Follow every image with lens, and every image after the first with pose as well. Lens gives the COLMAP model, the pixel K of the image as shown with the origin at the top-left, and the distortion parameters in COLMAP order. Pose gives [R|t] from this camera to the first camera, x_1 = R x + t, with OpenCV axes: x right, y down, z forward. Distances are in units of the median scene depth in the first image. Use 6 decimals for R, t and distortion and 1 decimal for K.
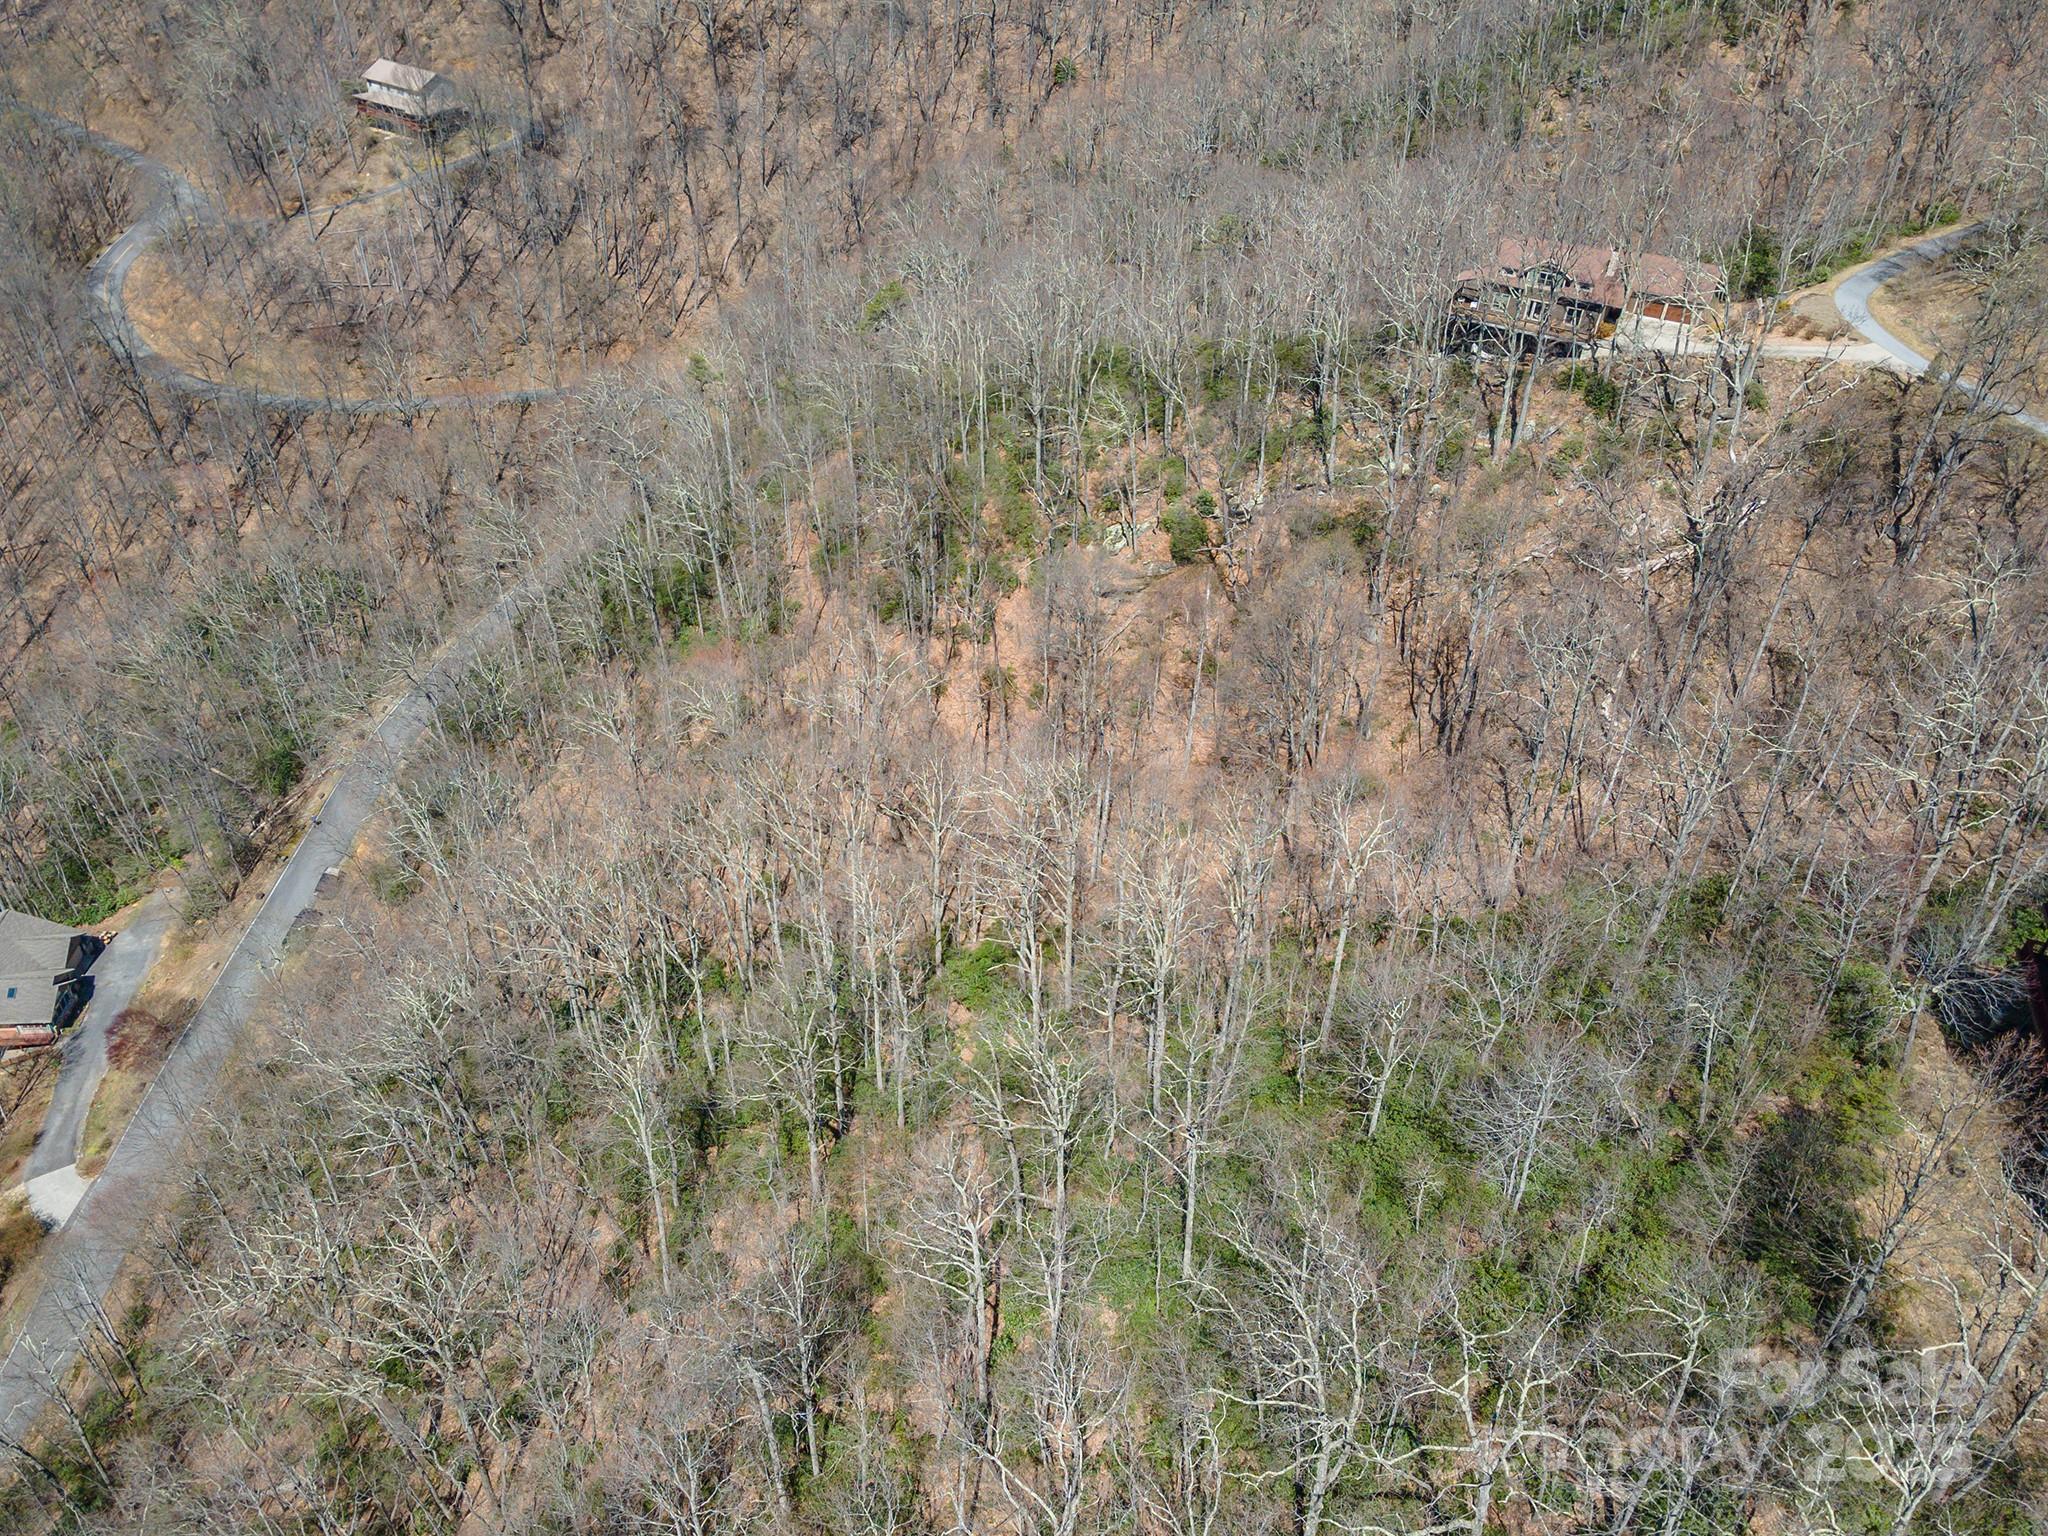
lens RADIAL K [[1486.7, 0, 1015.1], [0, 1486.7, 781.5], [0, 0, 1]] dist [0.046624, 0.017665]
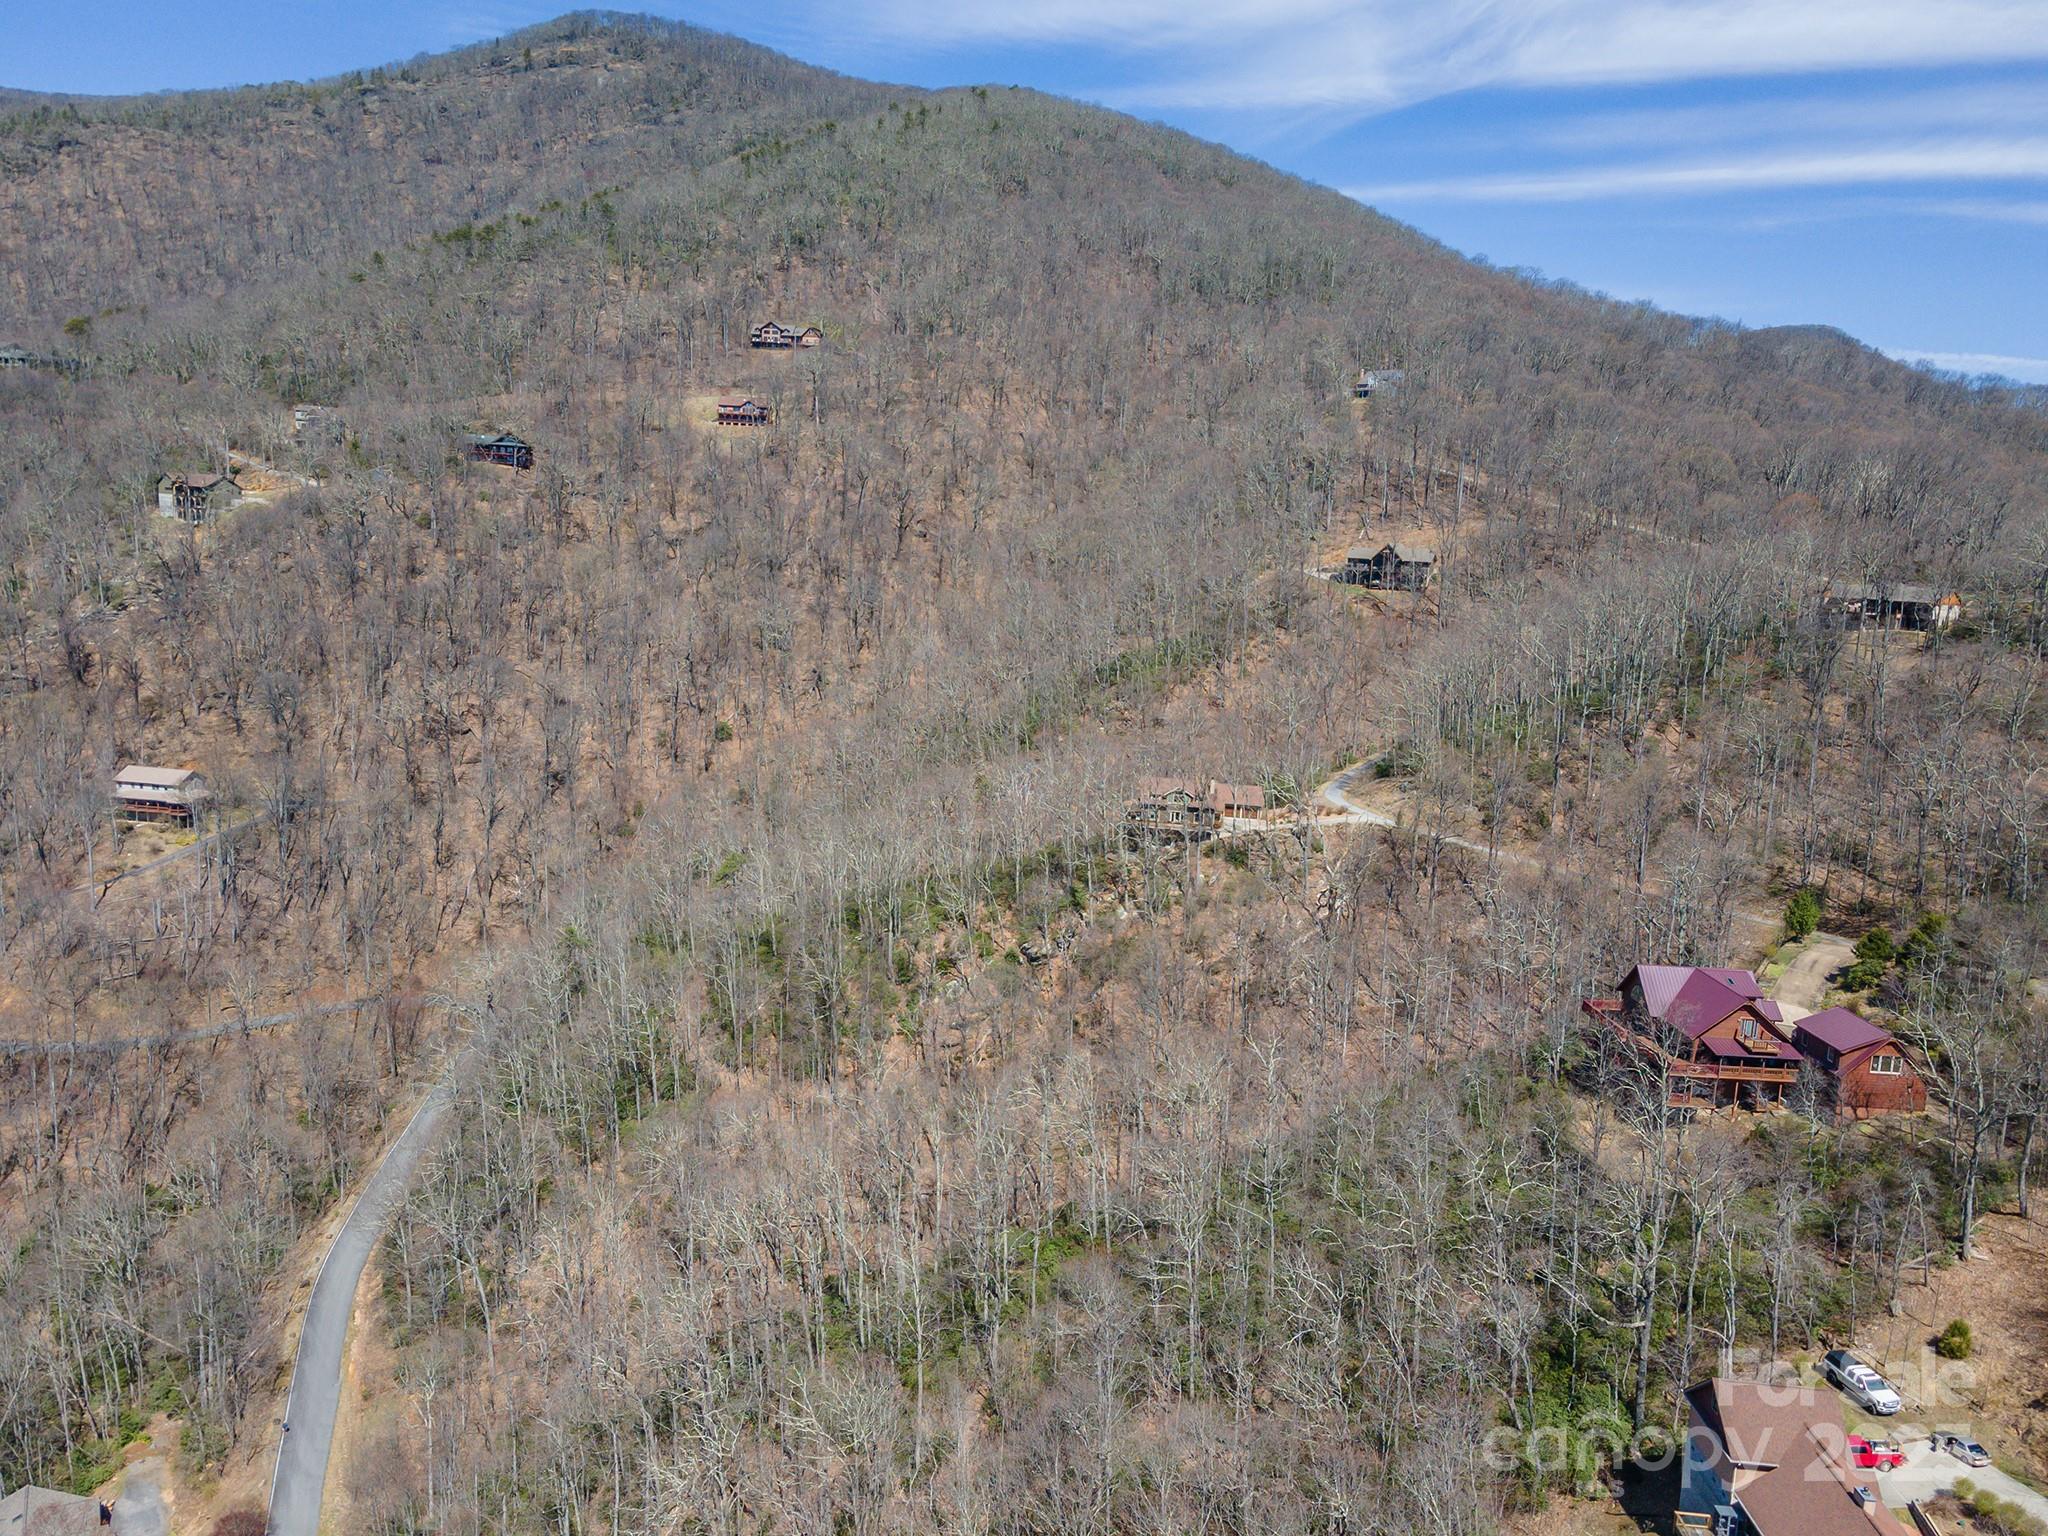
lens RADIAL K [[1486.7, 0, 1021.5], [0, 1486.7, 764.1], [0, 0, 1]] dist [0.046624, 0.017665]
pose [[0.921597, -0.076627, 0.380510, -0.408336], [0.229916, 0.897601, -0.376100, 0.197360], [-0.312727, 0.434097, 0.844844, -0.323889]]
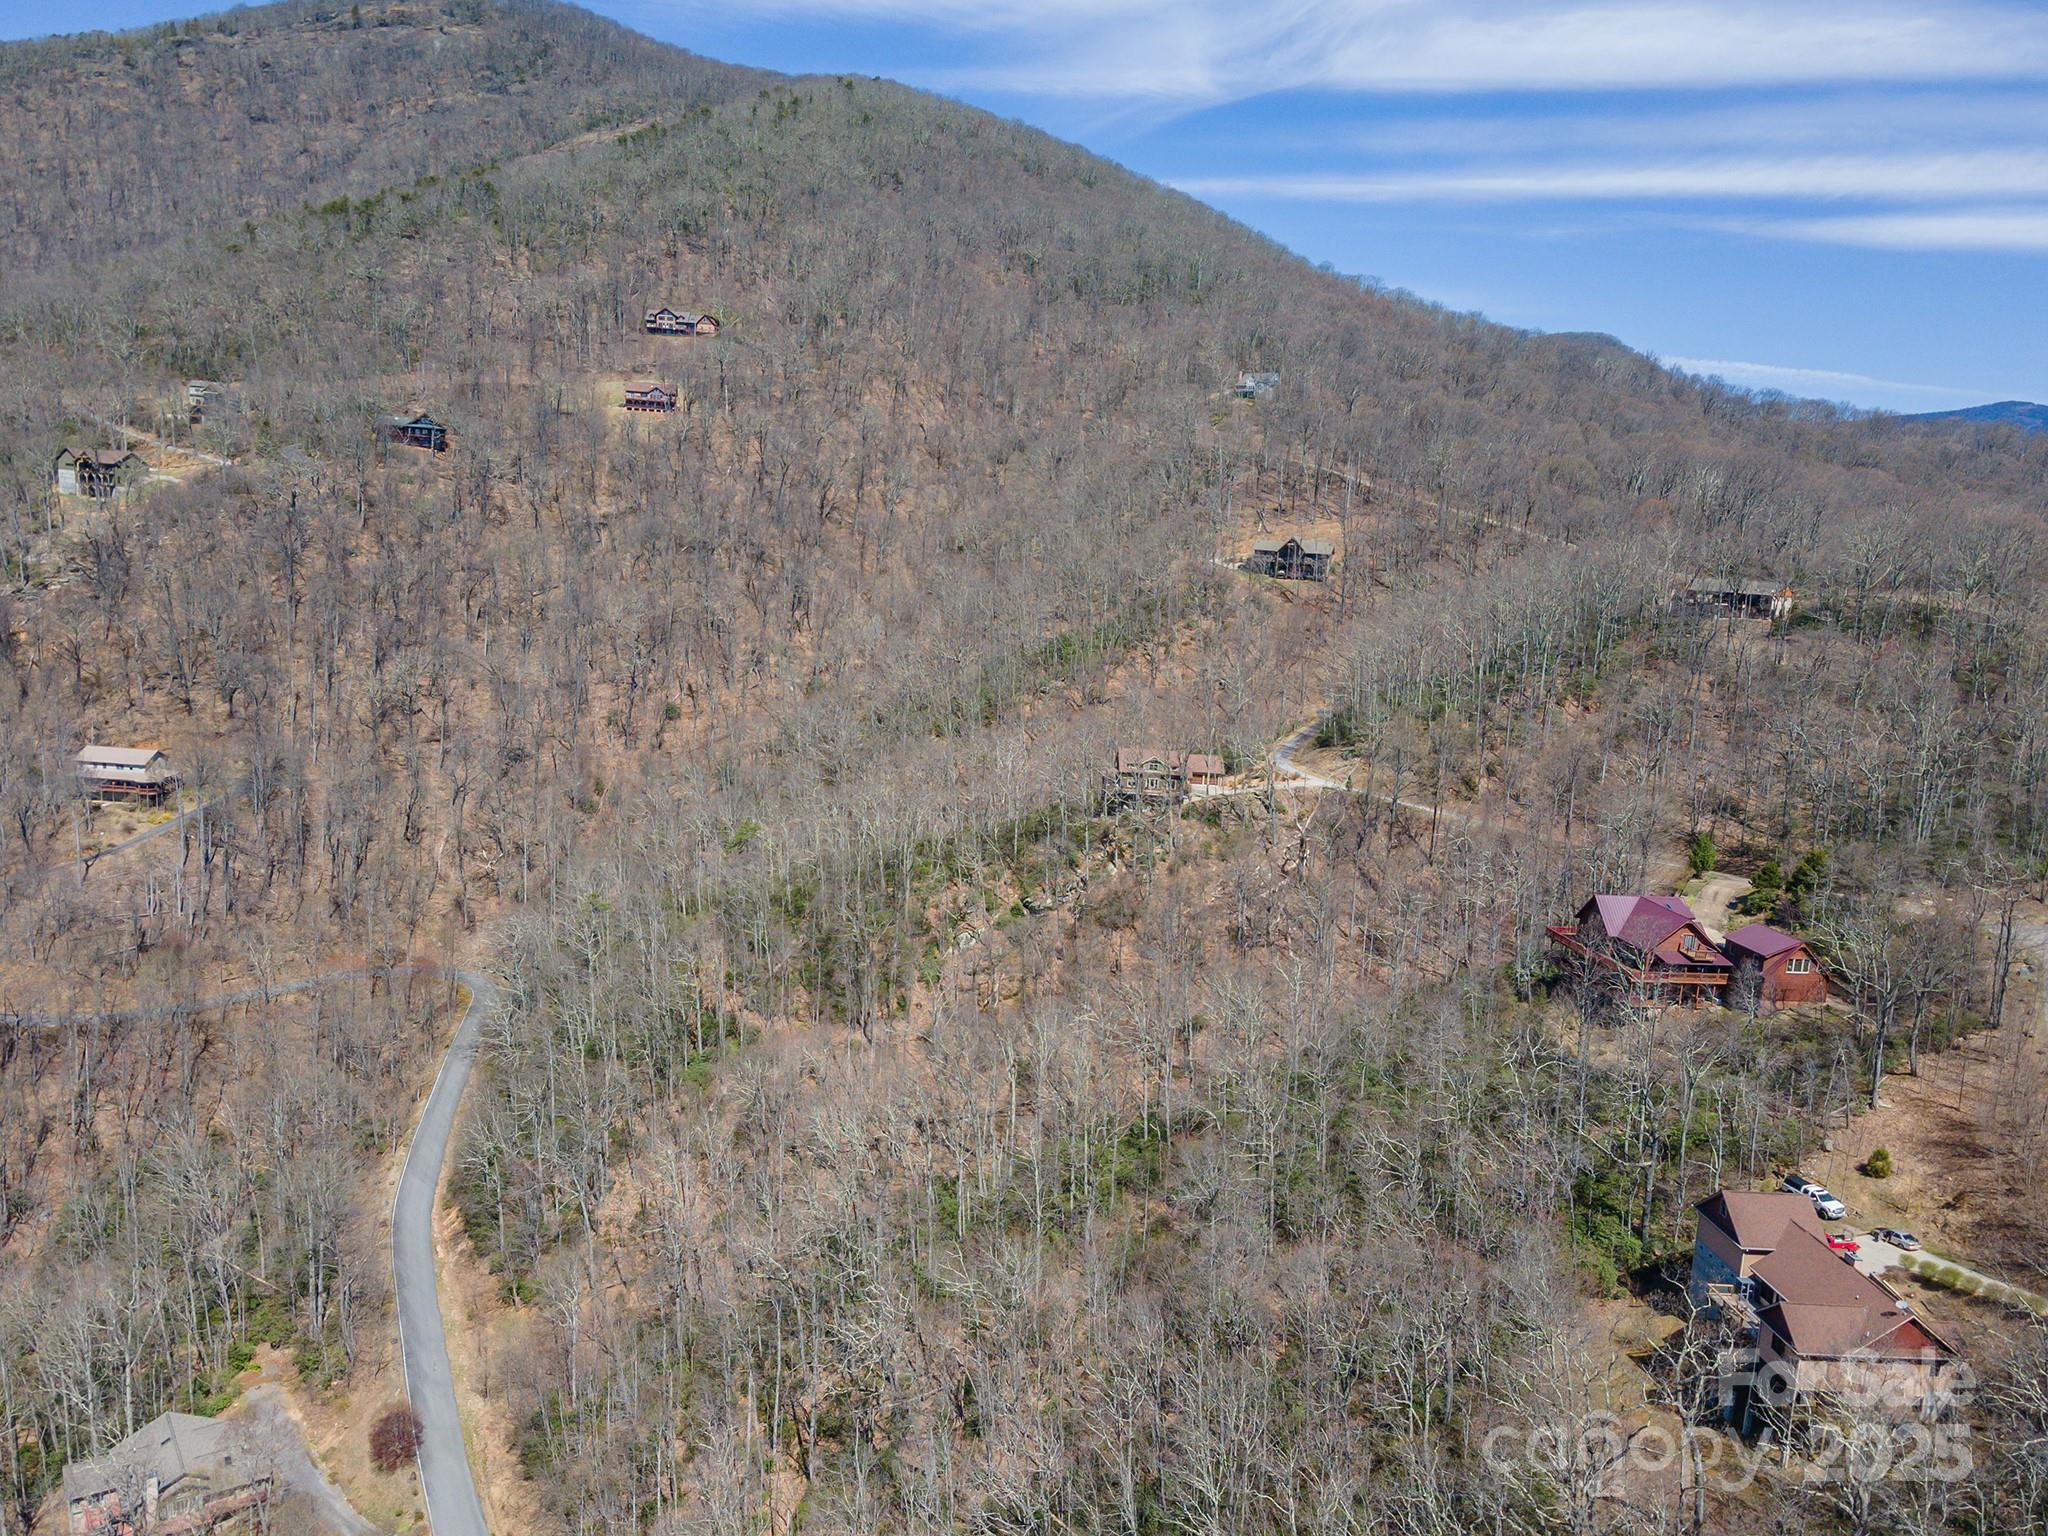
lens RADIAL K [[1486.7, 0, 1022.9], [0, 1486.7, 765.2], [0, 0, 1]] dist [0.046624, 0.017665]
pose [[0.867170, -0.088102, 0.490157, -0.651683], [0.280376, 0.899796, -0.334301, 0.216633], [-0.411589, 0.427324, 0.804977, -0.377709]]
